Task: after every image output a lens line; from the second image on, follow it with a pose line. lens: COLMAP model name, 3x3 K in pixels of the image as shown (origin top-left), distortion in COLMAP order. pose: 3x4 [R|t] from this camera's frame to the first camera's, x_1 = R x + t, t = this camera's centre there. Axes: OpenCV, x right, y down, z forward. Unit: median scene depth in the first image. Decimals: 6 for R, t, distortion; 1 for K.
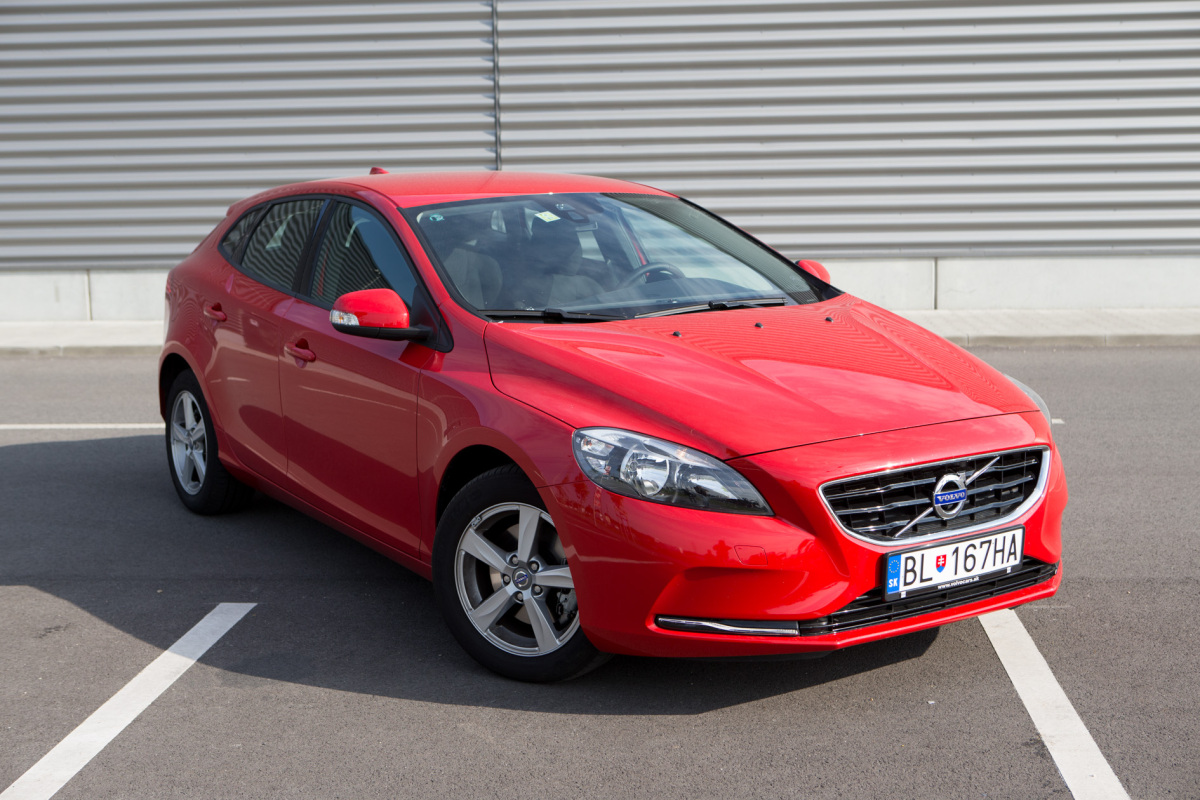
lens RADIAL K [[1564.3, 0, 600.0], [0, 1564.3, 400.0], [0, 0, 1]] dist [-0.019793, -0.022036]
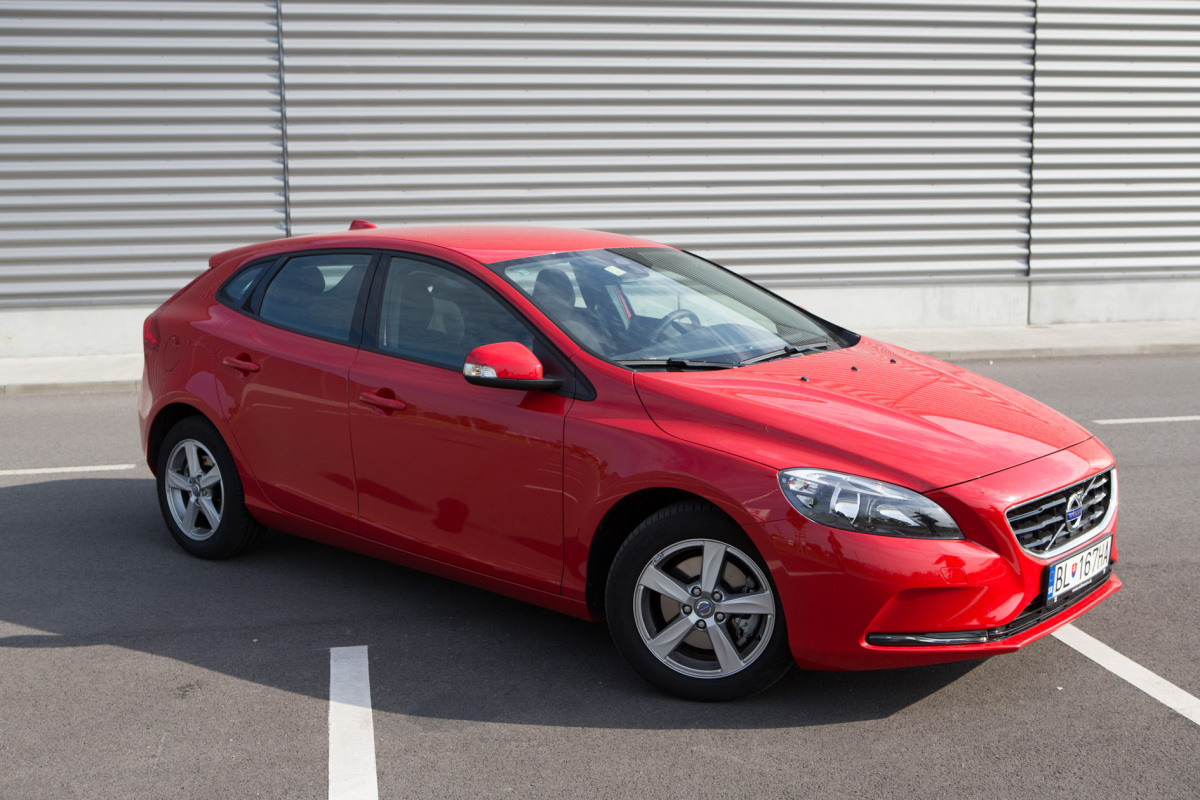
lens RADIAL K [[1393.1, 0, 600.0], [0, 1393.1, 400.0], [0, 0, 1]] dist [-0.061655, 0.182248]
pose [[0.963651, -0.031560, 0.265295, -0.391496], [0.033237, 0.999446, -0.001832, -0.033013], [-0.265090, 0.010583, 0.964166, 0.085398]]
